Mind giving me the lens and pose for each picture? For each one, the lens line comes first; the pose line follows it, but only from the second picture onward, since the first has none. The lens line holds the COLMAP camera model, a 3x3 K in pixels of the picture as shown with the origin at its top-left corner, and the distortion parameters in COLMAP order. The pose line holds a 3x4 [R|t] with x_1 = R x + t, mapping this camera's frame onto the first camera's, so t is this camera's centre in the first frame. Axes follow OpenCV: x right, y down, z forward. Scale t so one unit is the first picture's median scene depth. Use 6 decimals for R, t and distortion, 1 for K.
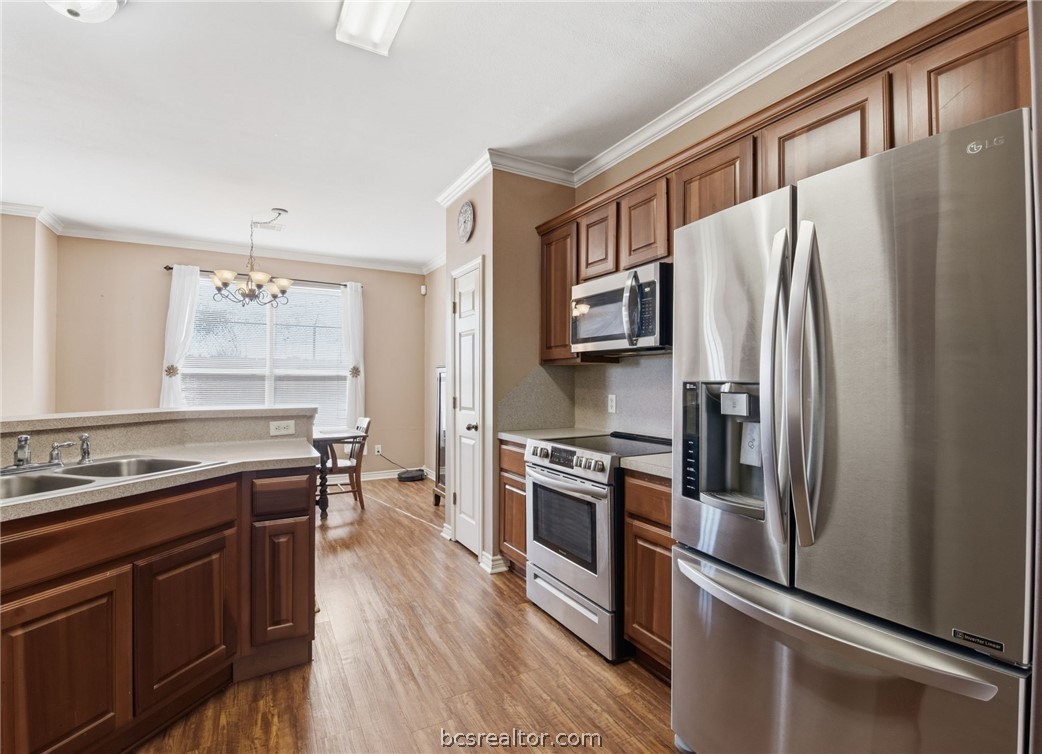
lens RADIAL K [[481.7, 0, 521.0], [0, 481.7, 377.0], [0, 0, 1]] dist [0.003463, -0.010044]
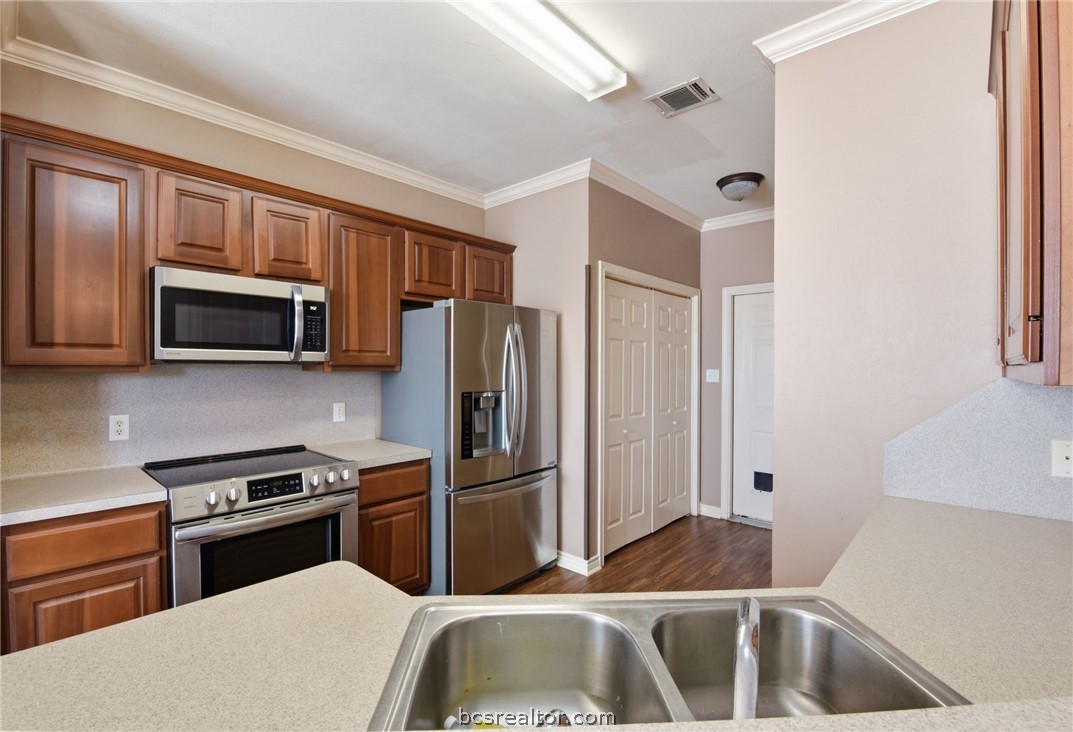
lens RADIAL K [[474.7, 0, 538.1], [0, 474.7, 367.8], [0, 0, 1]] dist [0.004097, -0.011967]
pose [[-0.299415, -0.006818, 0.954099, -0.660559], [-0.010371, 0.999939, 0.003891, -0.042349], [-0.954067, -0.008730, -0.299468, 0.615001]]
